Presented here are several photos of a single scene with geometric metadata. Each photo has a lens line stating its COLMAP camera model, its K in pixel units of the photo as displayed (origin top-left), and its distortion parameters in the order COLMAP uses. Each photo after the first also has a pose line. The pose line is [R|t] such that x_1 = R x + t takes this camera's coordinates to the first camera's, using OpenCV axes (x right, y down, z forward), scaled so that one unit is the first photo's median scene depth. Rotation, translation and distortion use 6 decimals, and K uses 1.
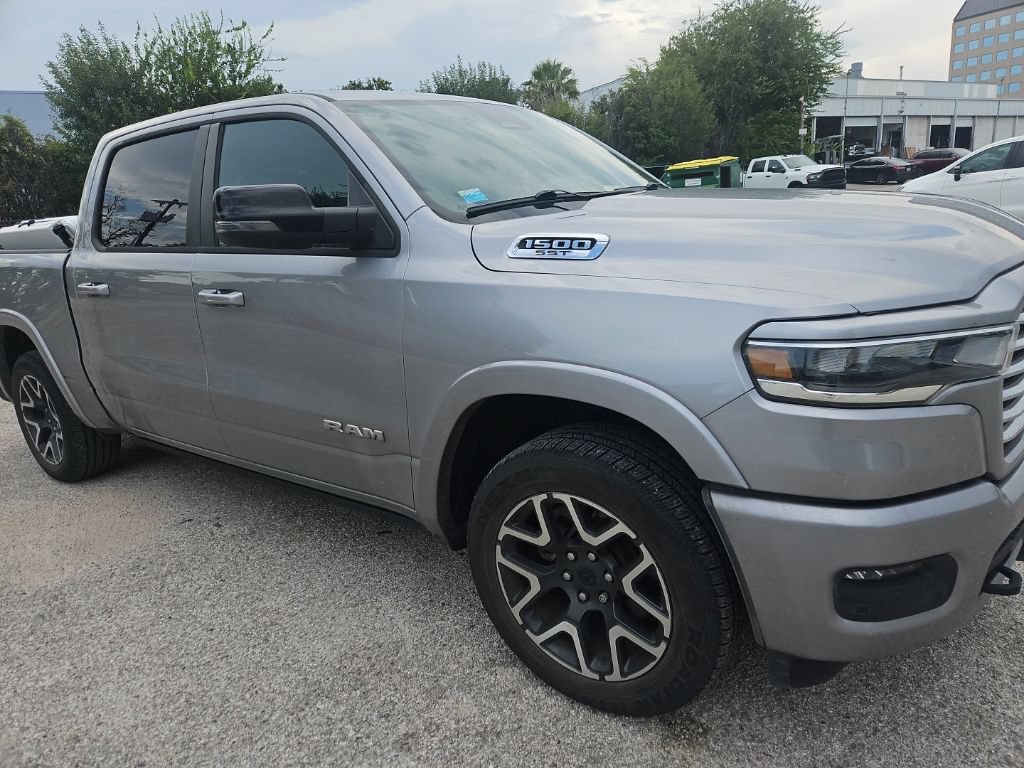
lens RADIAL K [[707.7, 0, 510.6], [0, 707.7, 381.2], [0, 0, 1]] dist [0.080015, -0.072044]
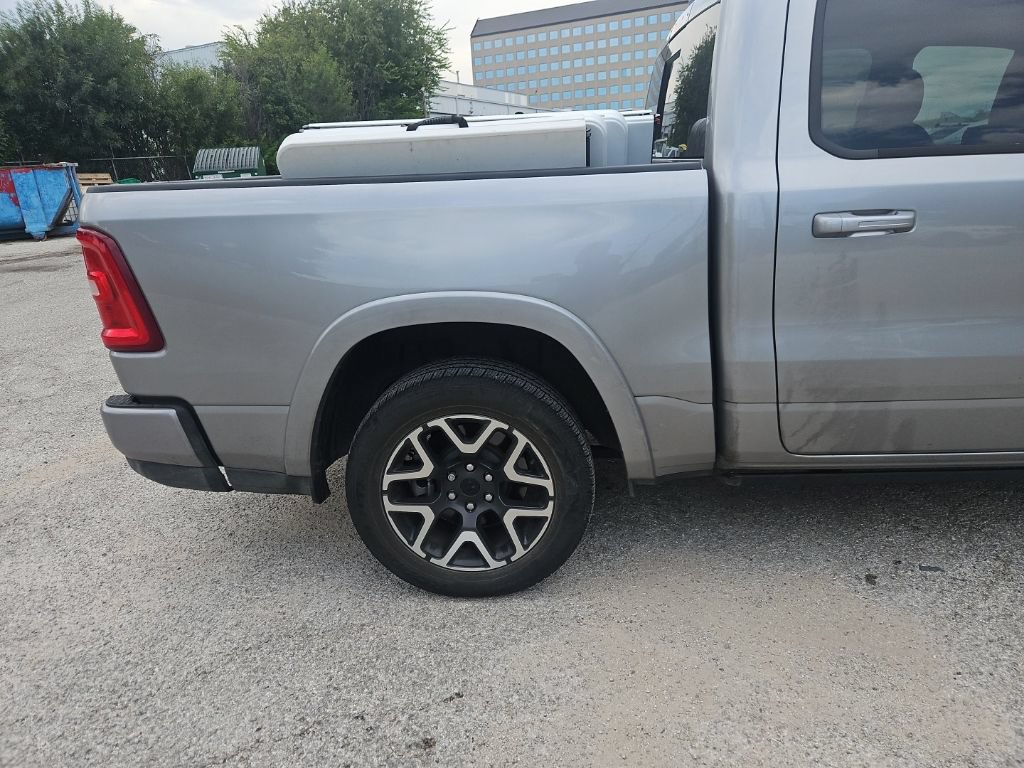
lens RADIAL K [[707.7, 0, 521.4], [0, 707.7, 384.3], [0, 0, 1]] dist [0.080015, -0.072044]
pose [[0.816208, -0.140254, 0.560476, -0.484004], [0.131759, 0.989711, 0.055789, -0.028395], [-0.562534, 0.028312, 0.826289, 0.286236]]
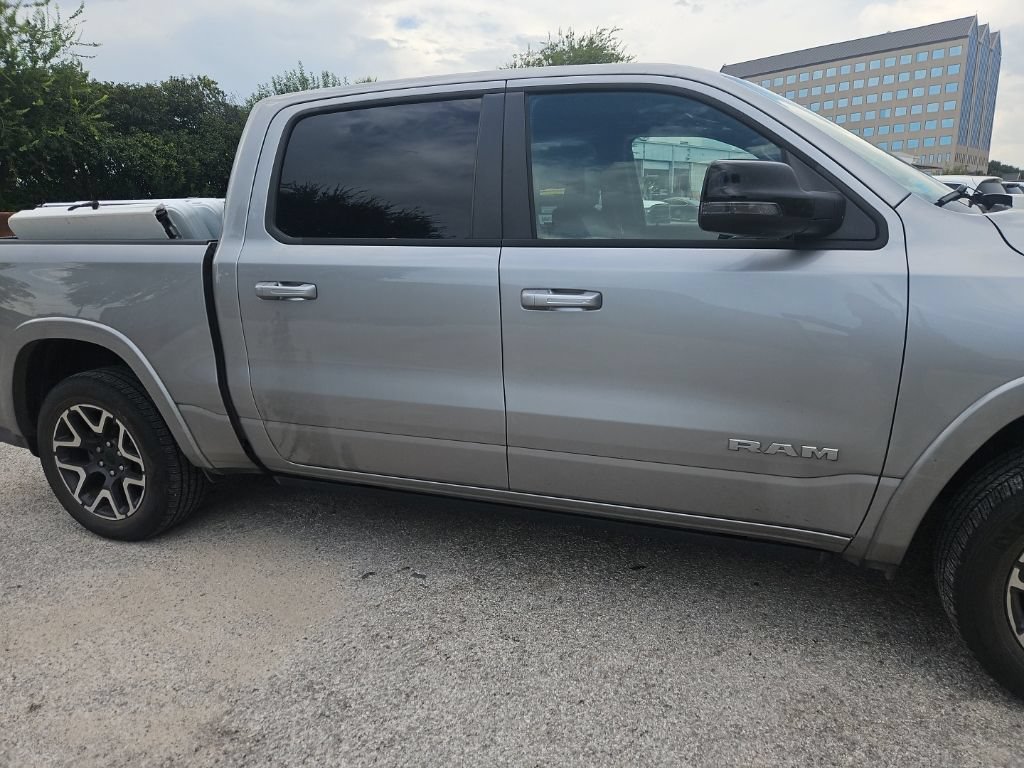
lens RADIAL K [[707.7, 0, 512.5], [0, 707.7, 391.0], [0, 0, 1]] dist [0.080015, -0.072044]
pose [[0.960569, -0.020587, 0.277277, -0.234574], [0.025986, 0.999537, -0.015809, 0.000771], [-0.276823, 0.022391, 0.960660, 0.075802]]
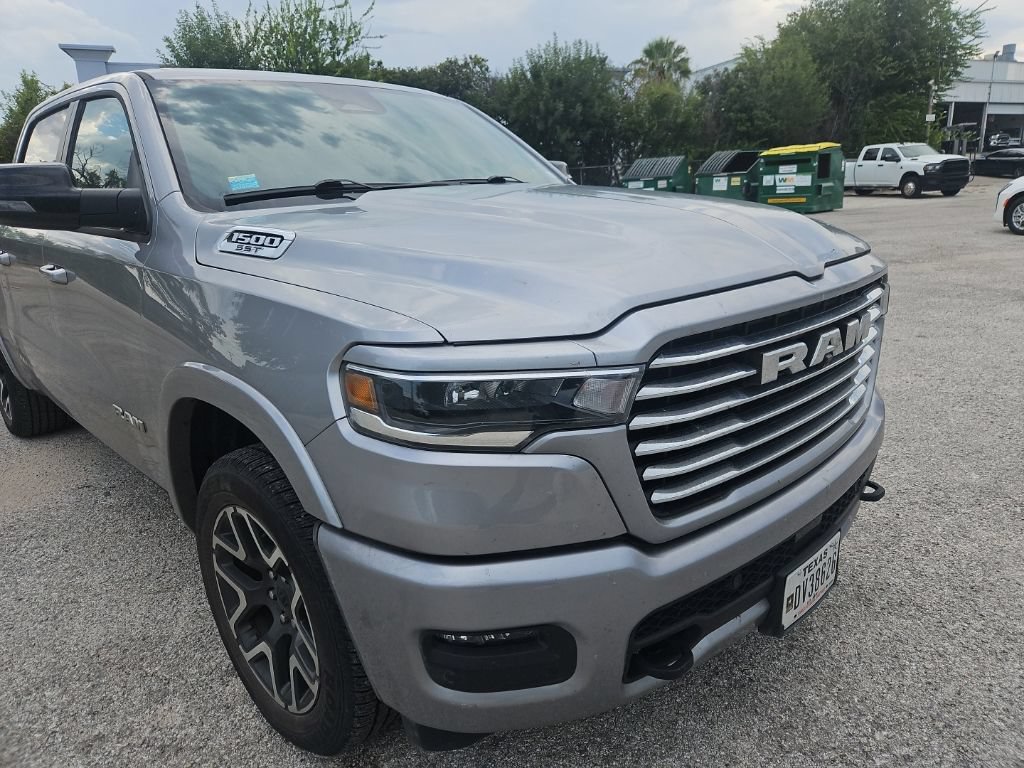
lens RADIAL K [[707.7, 0, 509.5], [0, 707.7, 370.7], [0, 0, 1]] dist [0.080015, -0.072044]
pose [[0.986992, 0.074241, -0.142604, 0.129274], [-0.072260, 0.997204, 0.019028, -0.015416], [0.143618, -0.008476, 0.989597, 0.029401]]
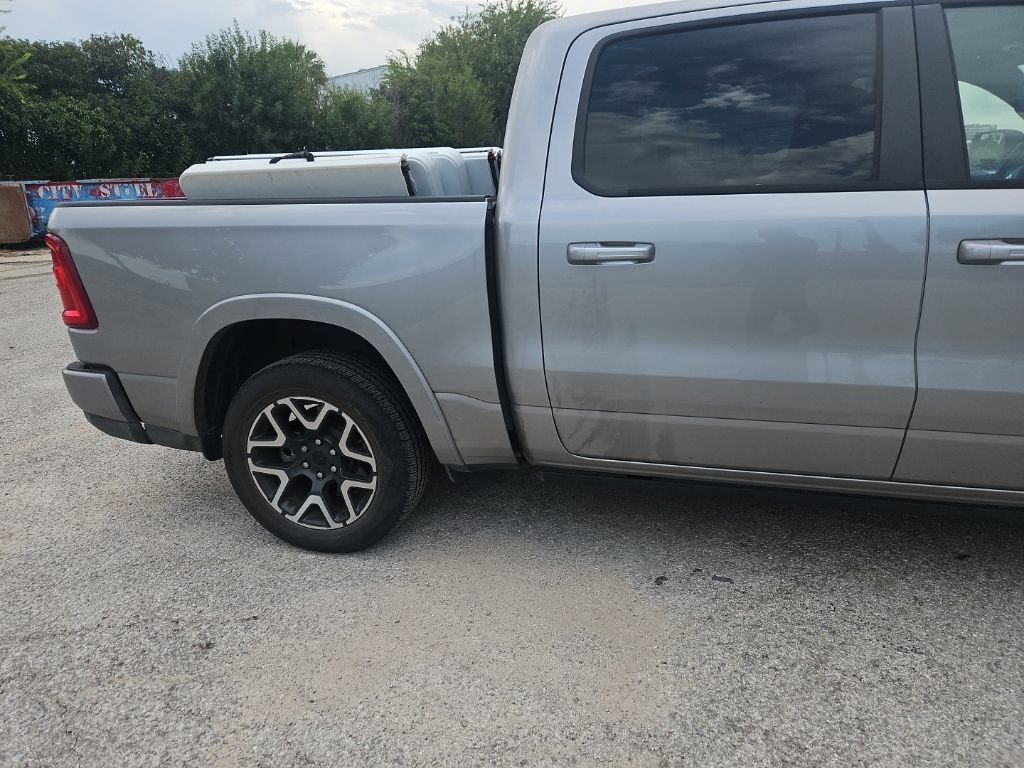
lens RADIAL K [[707.7, 0, 502.4], [0, 707.7, 389.0], [0, 0, 1]] dist [0.080015, -0.072044]
pose [[0.927489, -0.064204, 0.368296, -0.386528], [0.059948, 0.997937, 0.022998, -0.009885], [-0.369012, 0.000749, 0.929424, 0.180574]]
